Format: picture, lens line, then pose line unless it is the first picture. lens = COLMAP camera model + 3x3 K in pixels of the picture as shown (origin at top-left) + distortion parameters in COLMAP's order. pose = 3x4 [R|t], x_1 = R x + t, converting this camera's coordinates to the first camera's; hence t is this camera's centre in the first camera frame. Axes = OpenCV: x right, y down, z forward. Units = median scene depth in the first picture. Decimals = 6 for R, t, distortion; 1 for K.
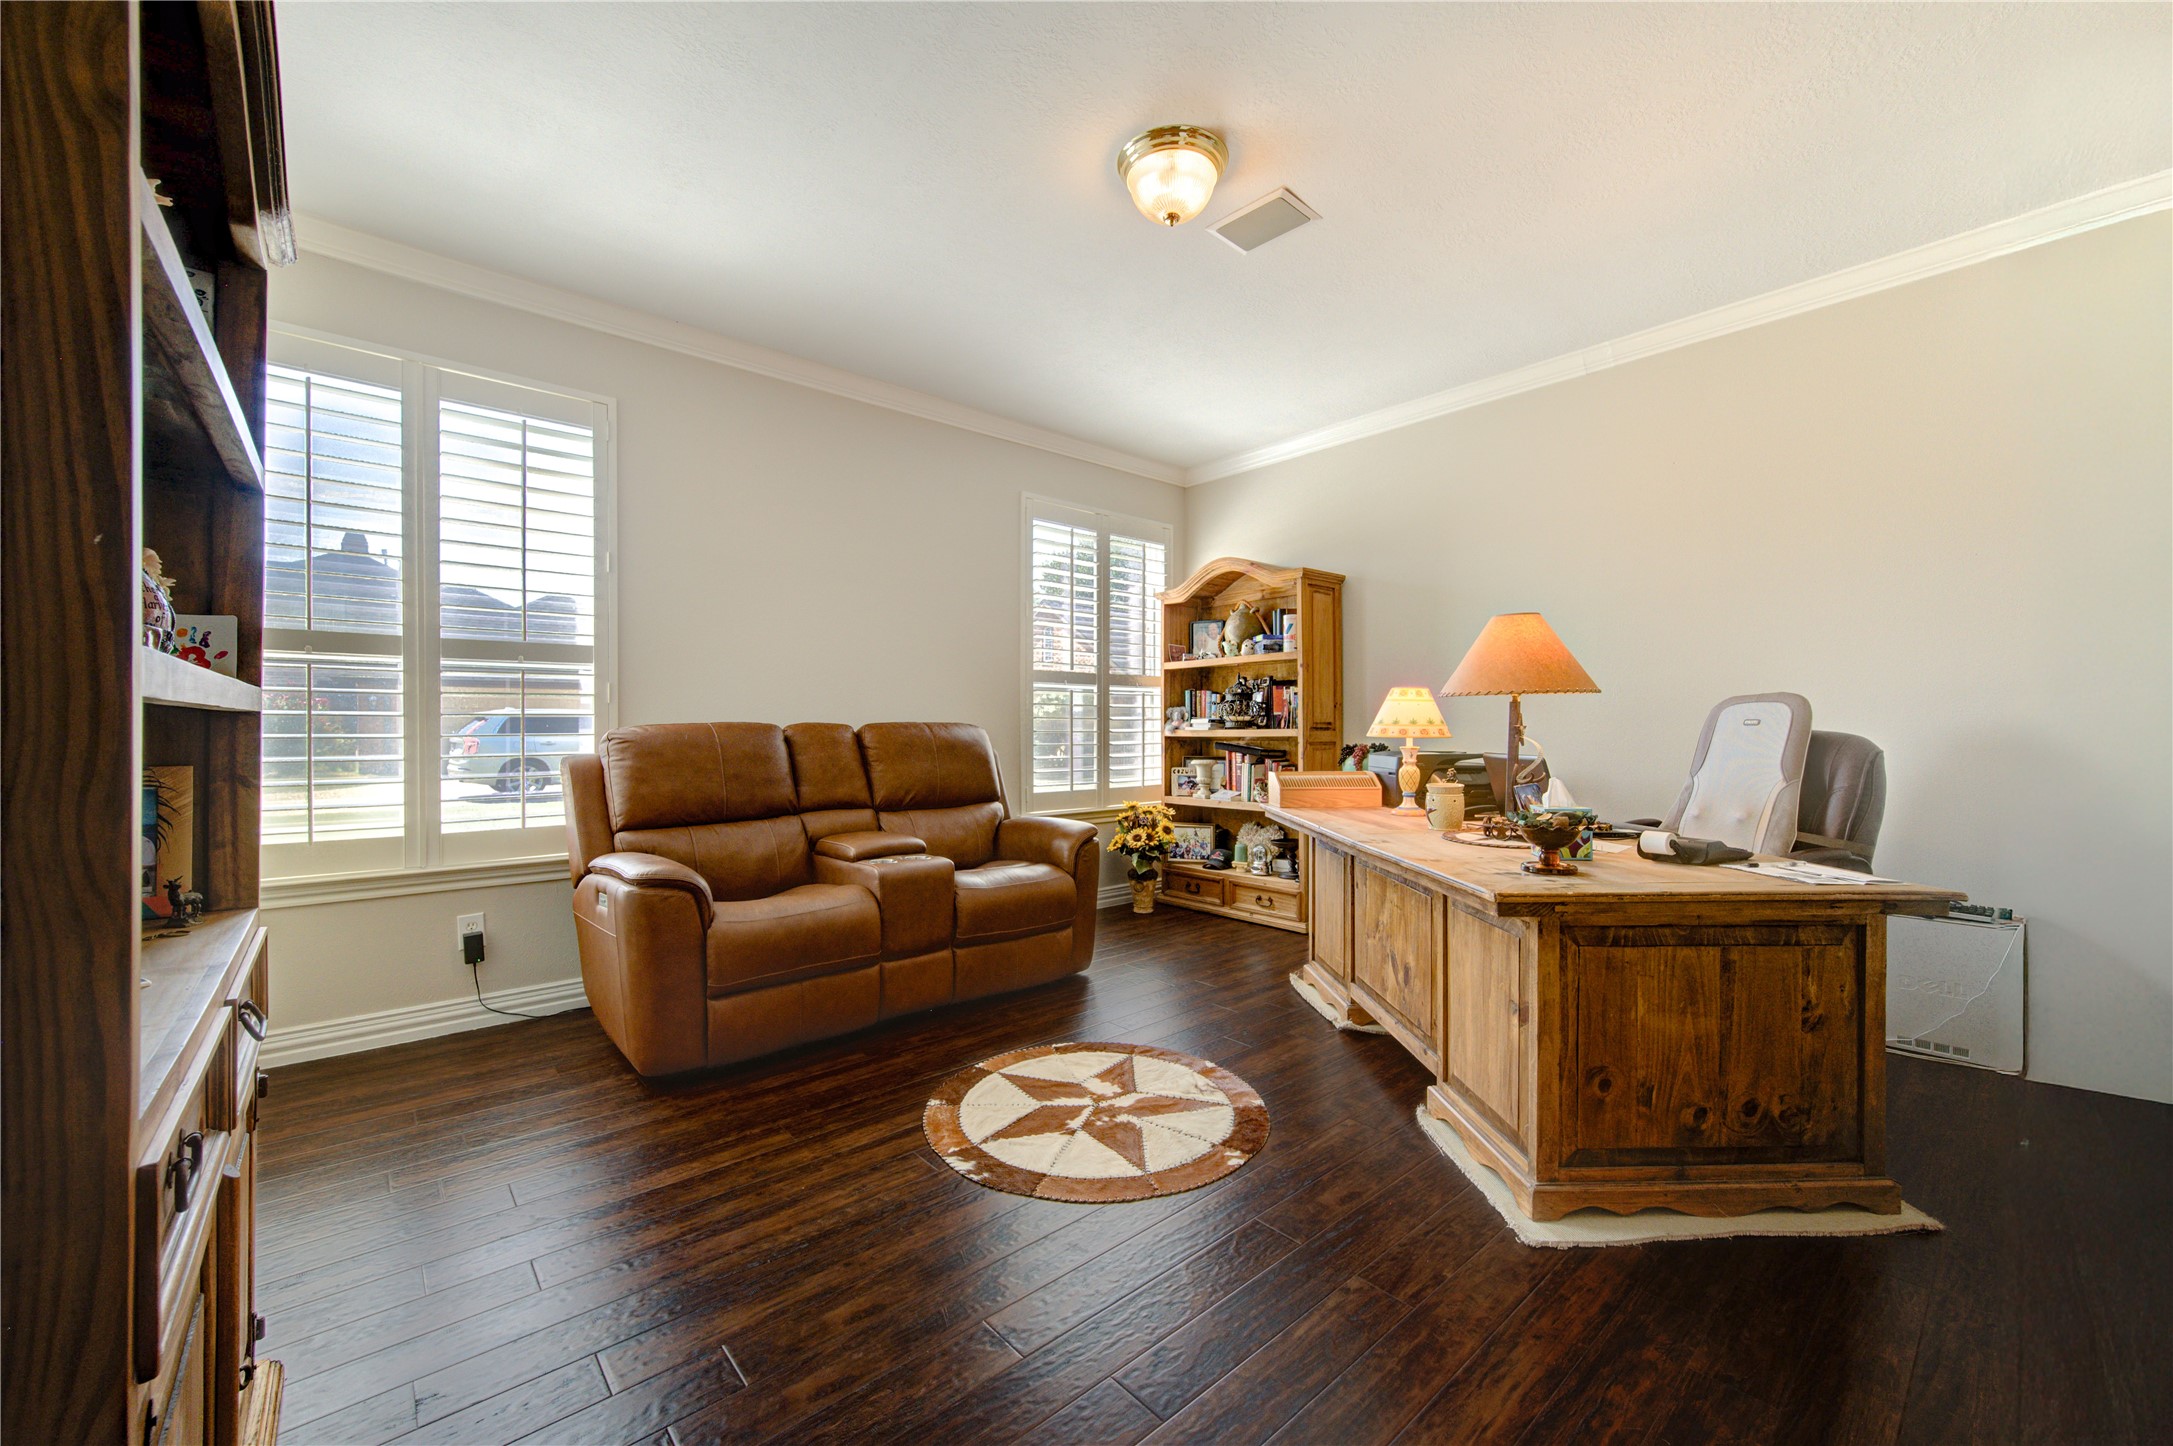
lens RADIAL K [[850.3, 0, 1108.4], [0, 850.3, 725.7], [0, 0, 1]] dist [0.000375, 0.000136]
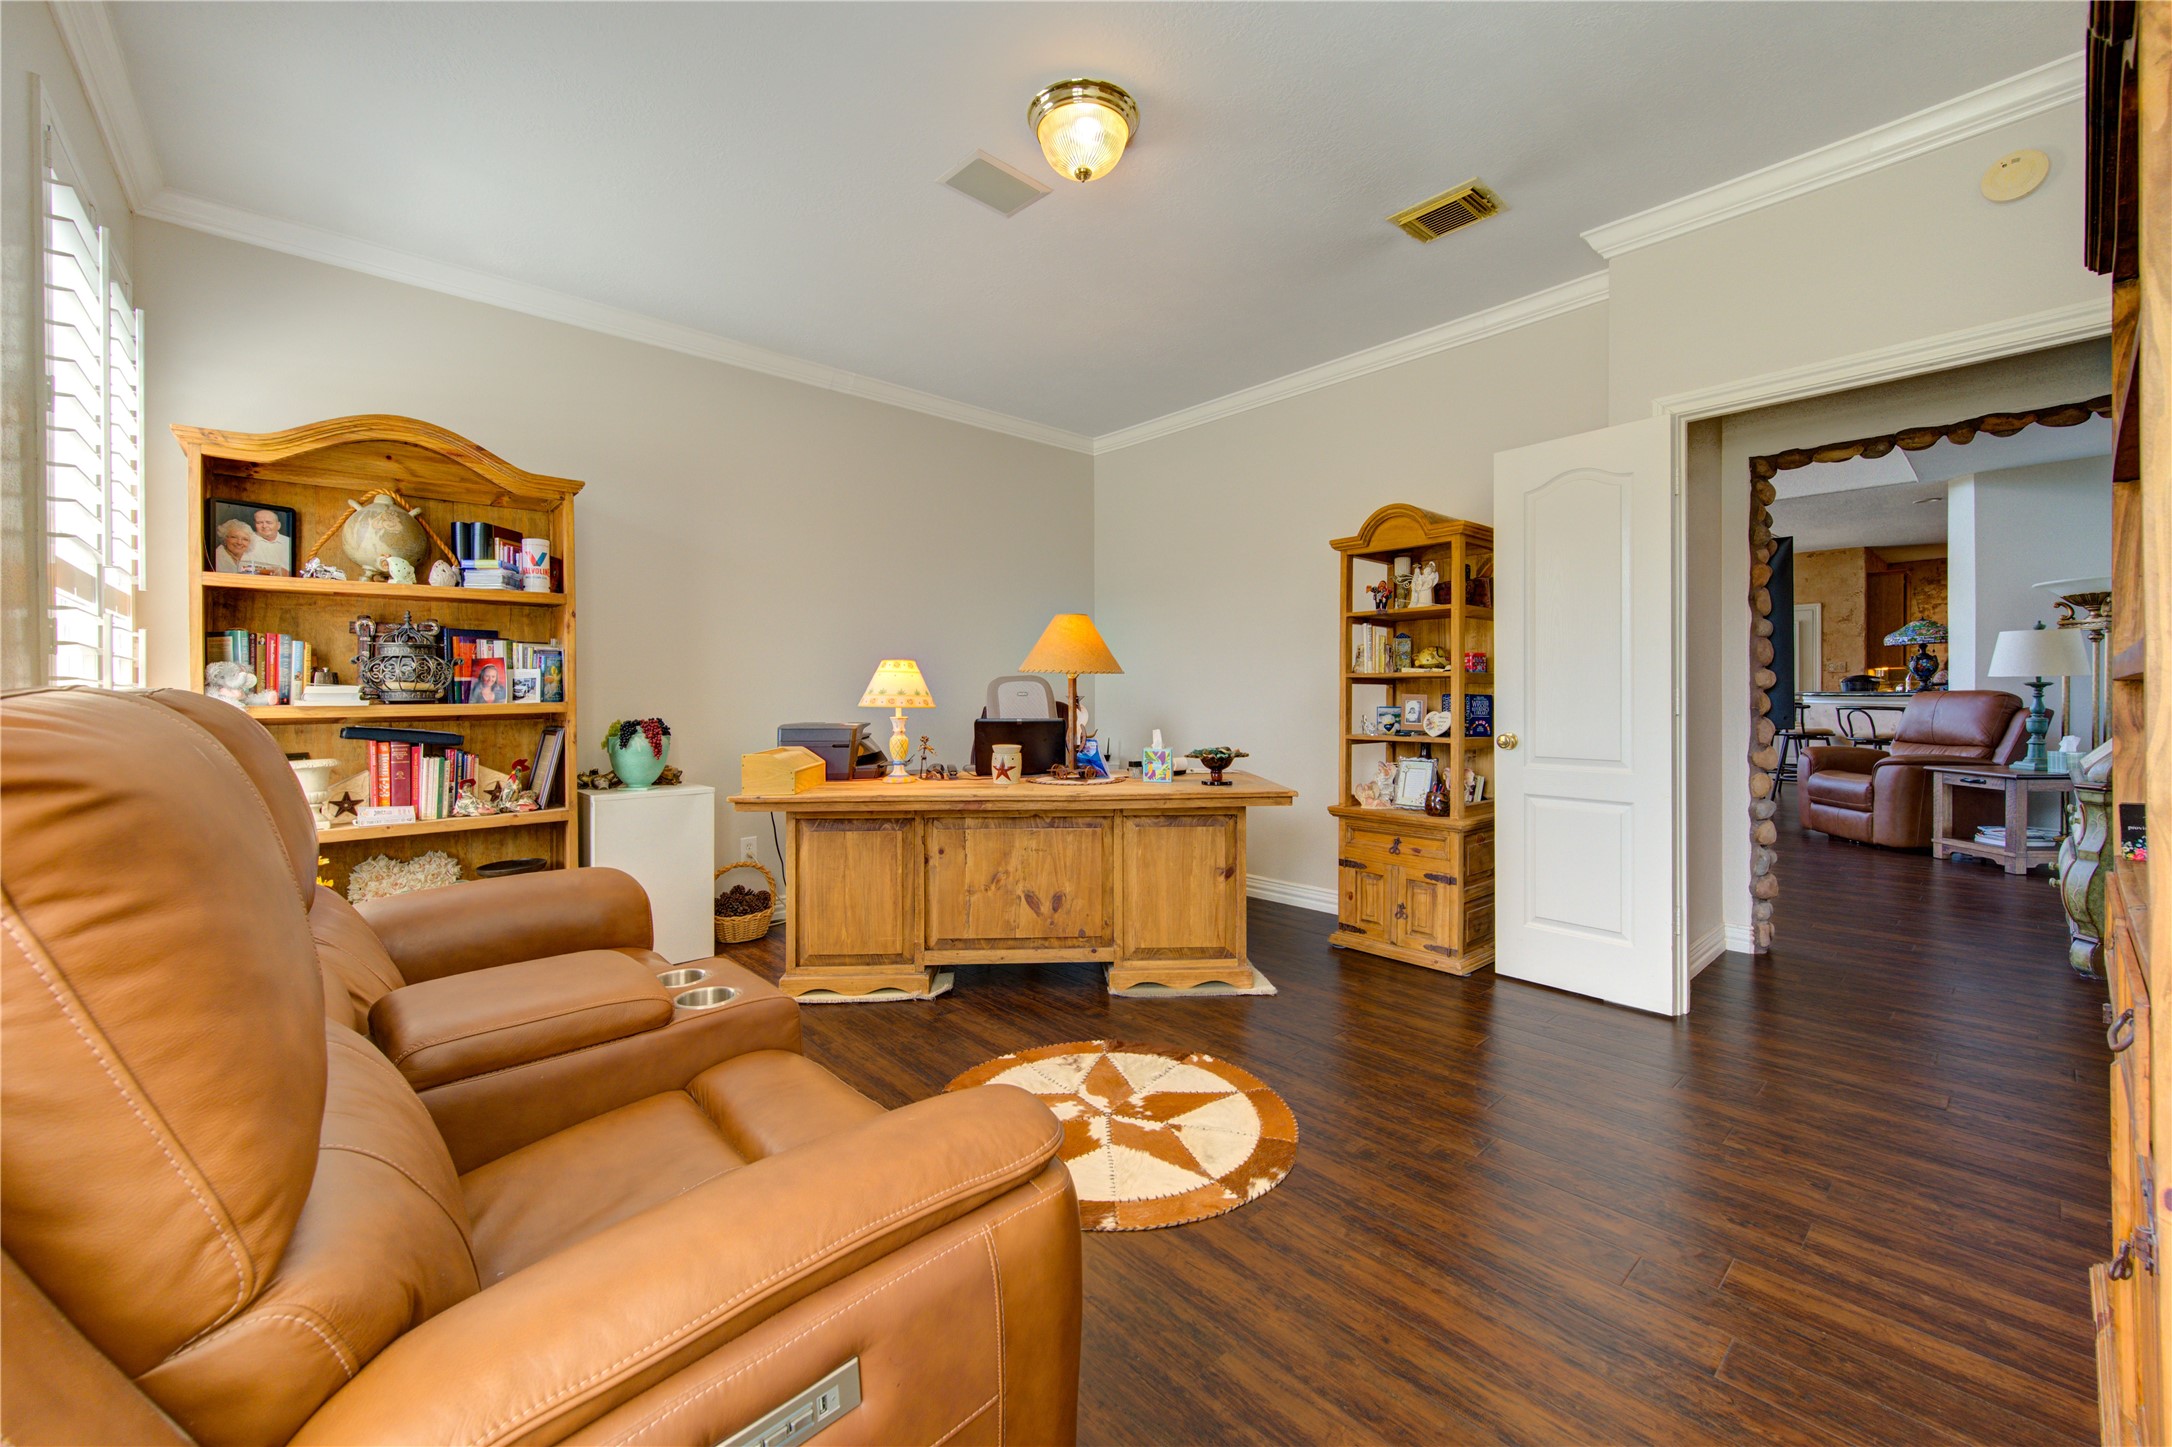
lens RADIAL K [[858.0, 0, 1100.6], [0, 858.0, 703.8], [0, 0, 1]] dist [0.000285, 0.000014]
pose [[-0.008352, -0.006931, 0.999941, -0.945618], [0.004214, 0.999967, 0.006966, 0.004063], [-0.999956, 0.004272, -0.008323, 1.040100]]
